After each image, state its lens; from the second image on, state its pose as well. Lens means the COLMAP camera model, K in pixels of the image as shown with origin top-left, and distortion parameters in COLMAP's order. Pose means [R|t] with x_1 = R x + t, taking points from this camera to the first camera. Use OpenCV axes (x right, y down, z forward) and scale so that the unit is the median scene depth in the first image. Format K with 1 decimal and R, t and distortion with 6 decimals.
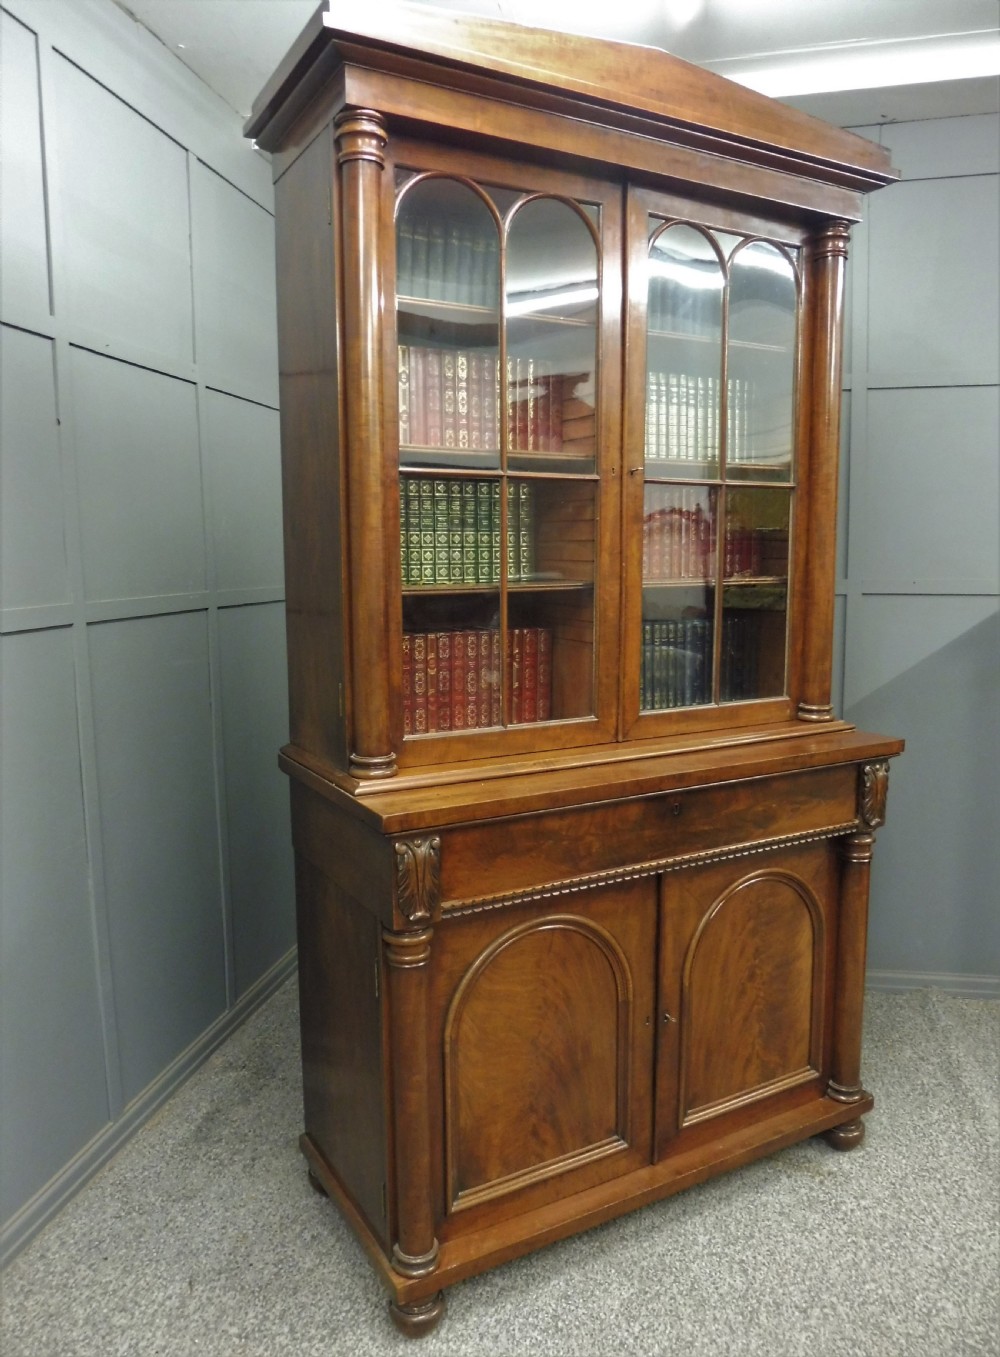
lens RADIAL K [[981.0, 0, 501.6], [0, 981.0, 683.2], [0, 0, 1]] dist [-0.036008, -0.001711]
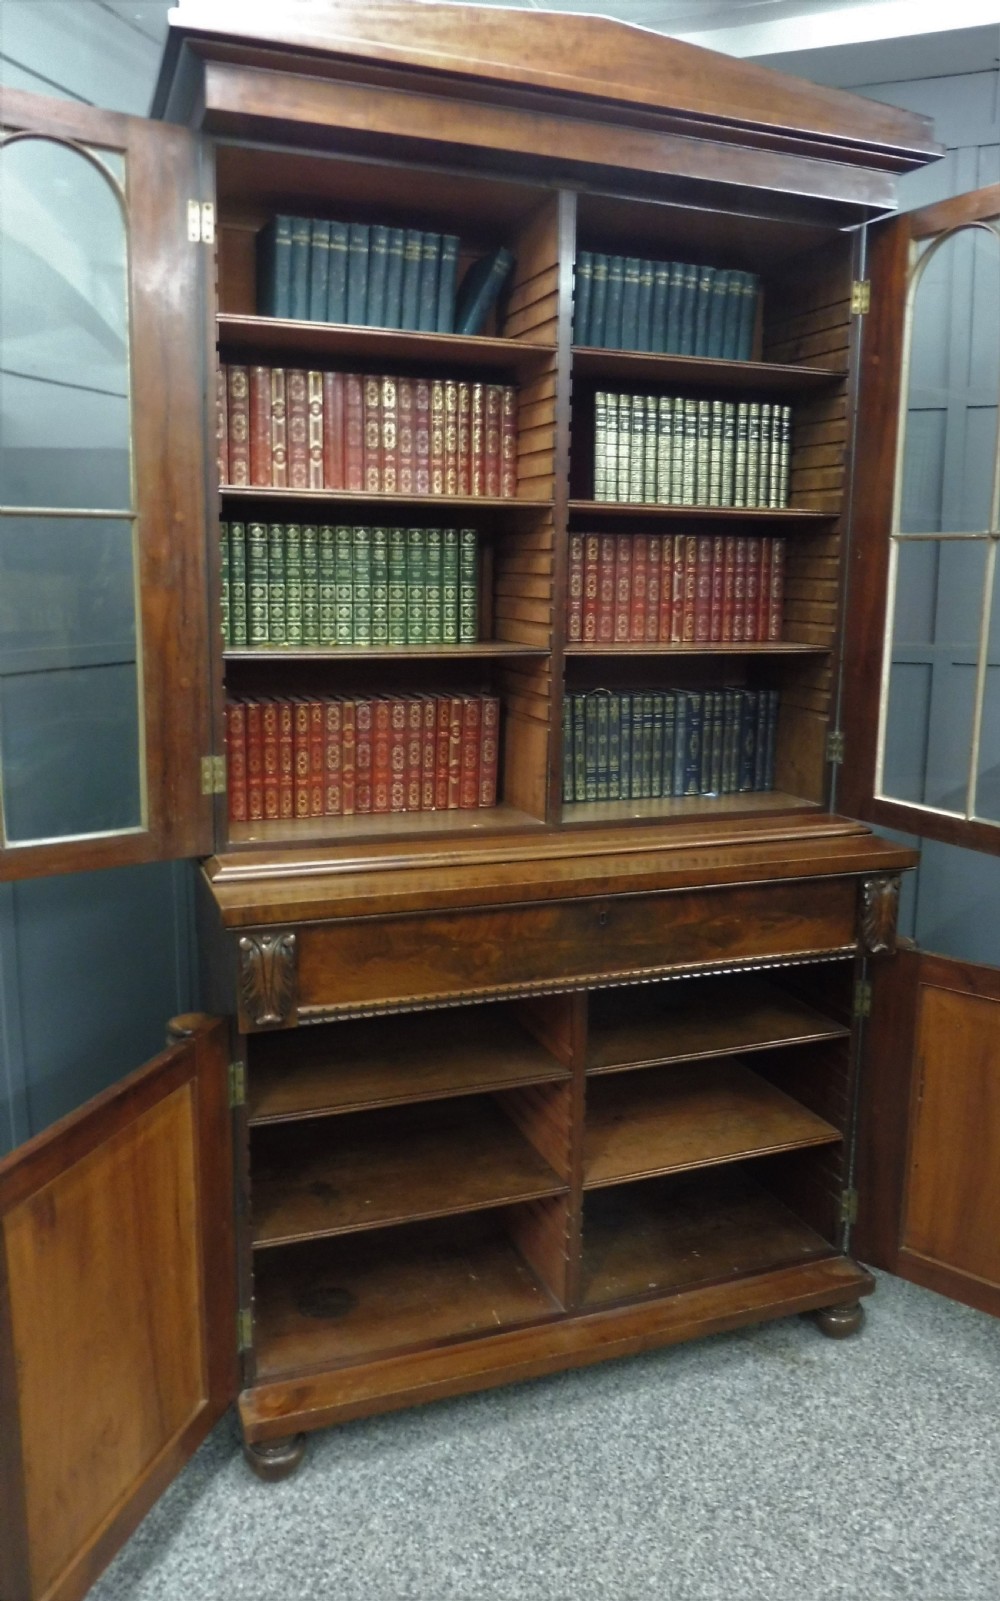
lens RADIAL K [[1195.5, 0, 509.5], [0, 1195.5, 776.5], [0, 0, 1]] dist [-0.005327, -0.062632]
pose [[0.988808, 0.045699, -0.142020, 0.232443], [-0.040948, 0.998505, 0.036195, -0.028716], [0.143462, -0.029974, 0.989202, -0.041508]]
